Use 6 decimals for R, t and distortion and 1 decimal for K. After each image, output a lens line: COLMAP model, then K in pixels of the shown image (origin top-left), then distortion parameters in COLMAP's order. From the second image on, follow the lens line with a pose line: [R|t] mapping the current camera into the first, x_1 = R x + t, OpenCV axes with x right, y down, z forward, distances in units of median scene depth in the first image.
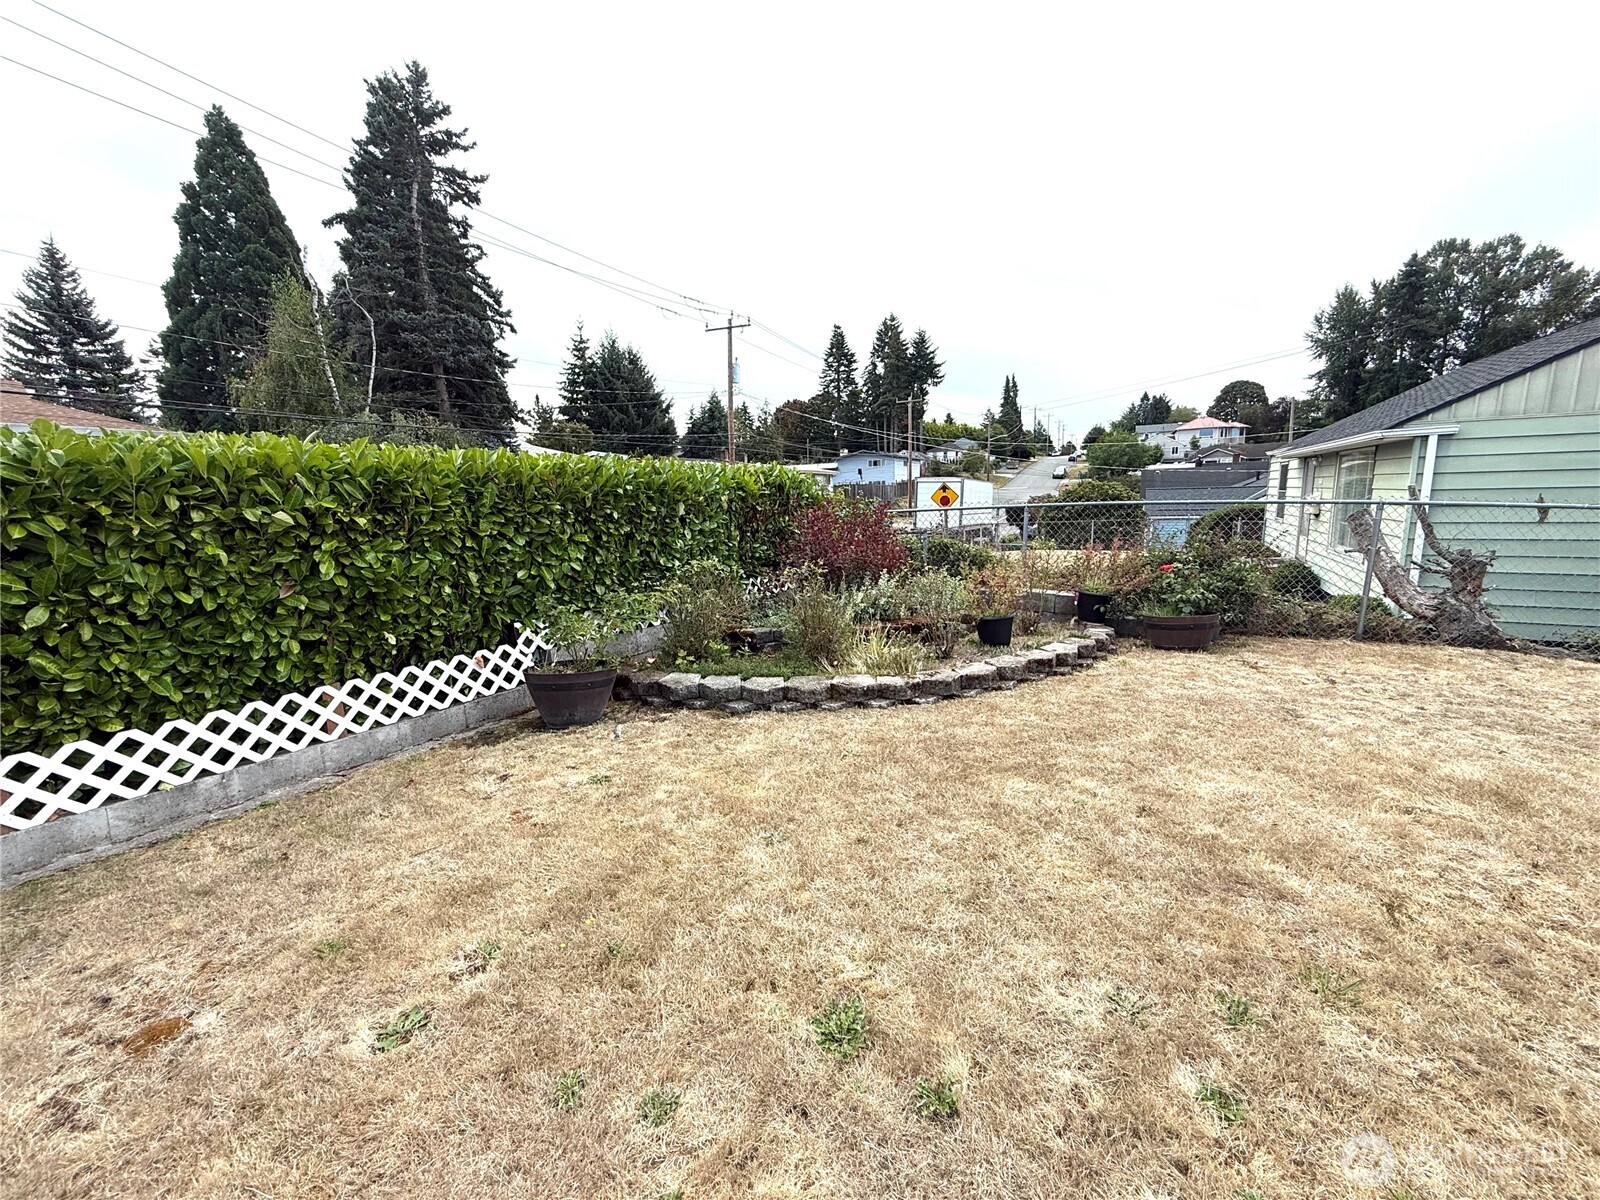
lens RADIAL K [[636.3, 0, 797.0], [0, 636.3, 595.9], [0, 0, 1]] dist [0.004156, -0.001060]
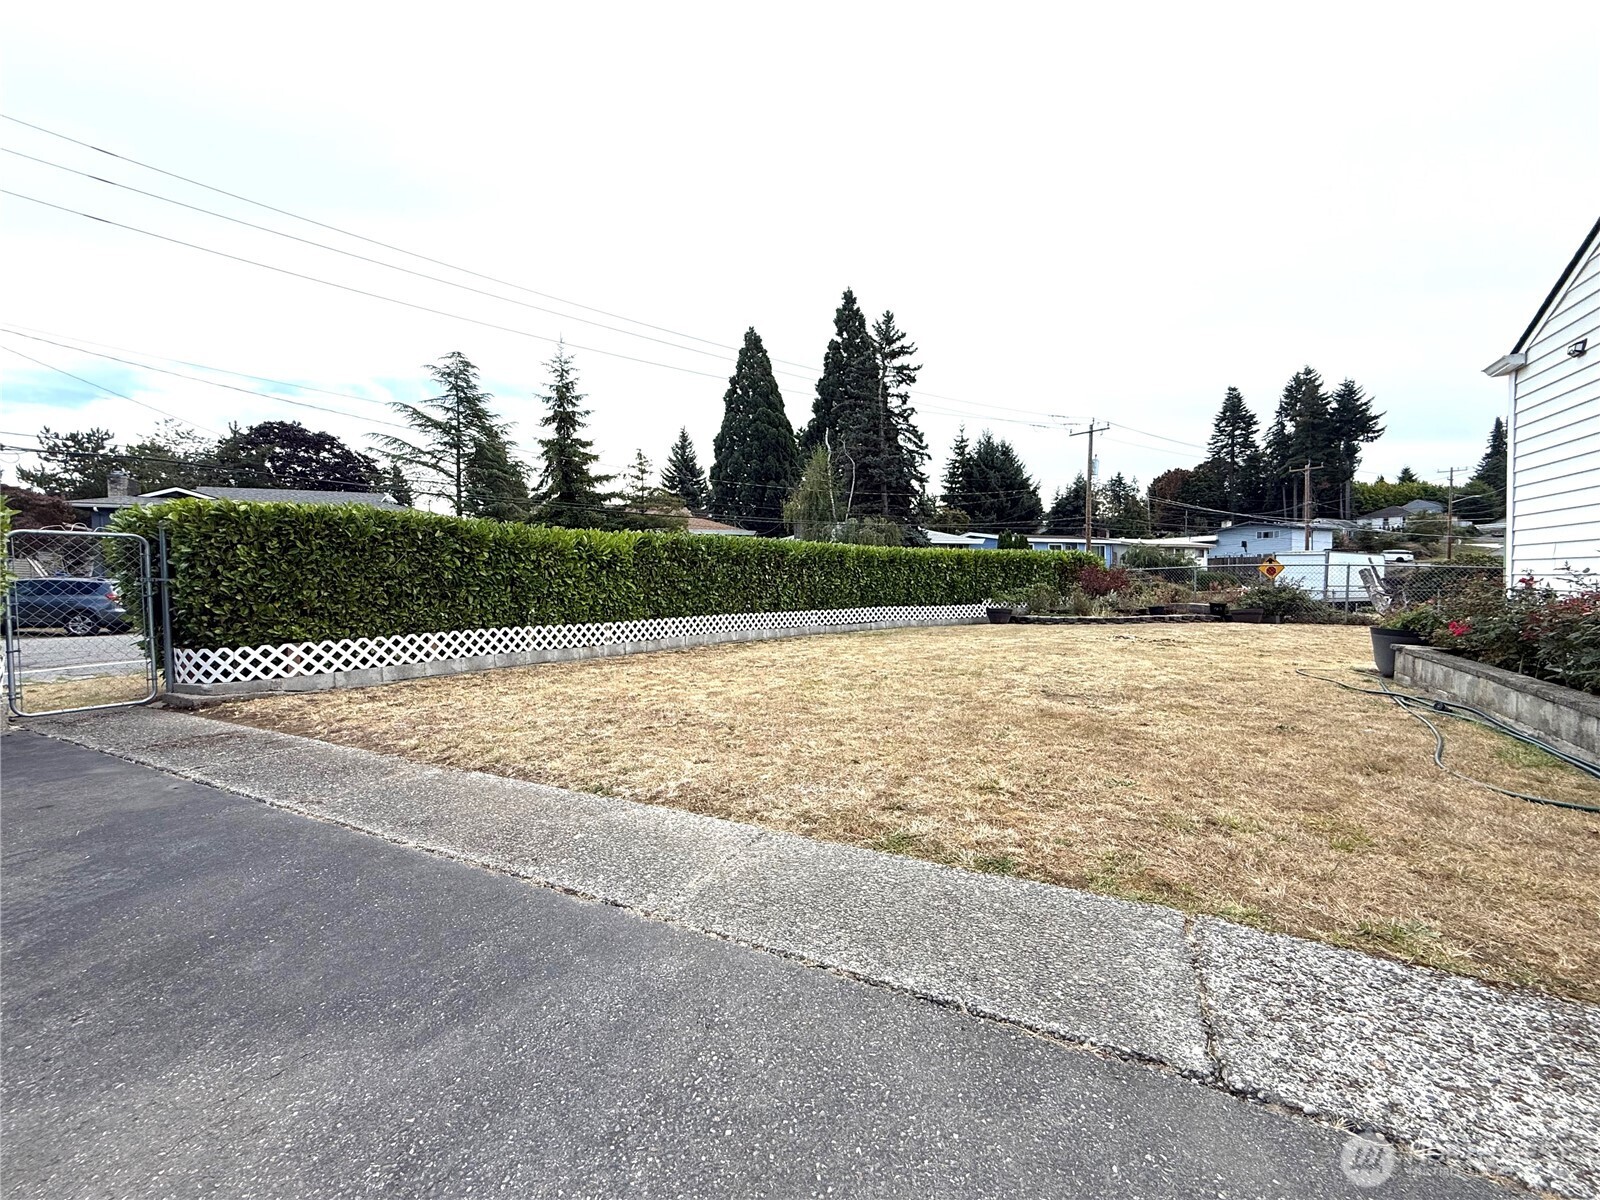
lens RADIAL K [[636.3, 0, 799.6], [0, 636.3, 595.5], [0, 0, 1]] dist [0.004156, -0.001060]
pose [[0.854705, 0.026578, -0.518433, 0.028622], [-0.086117, 0.992110, -0.091114, 0.024545], [0.511921, 0.122521, 0.850250, -0.140048]]
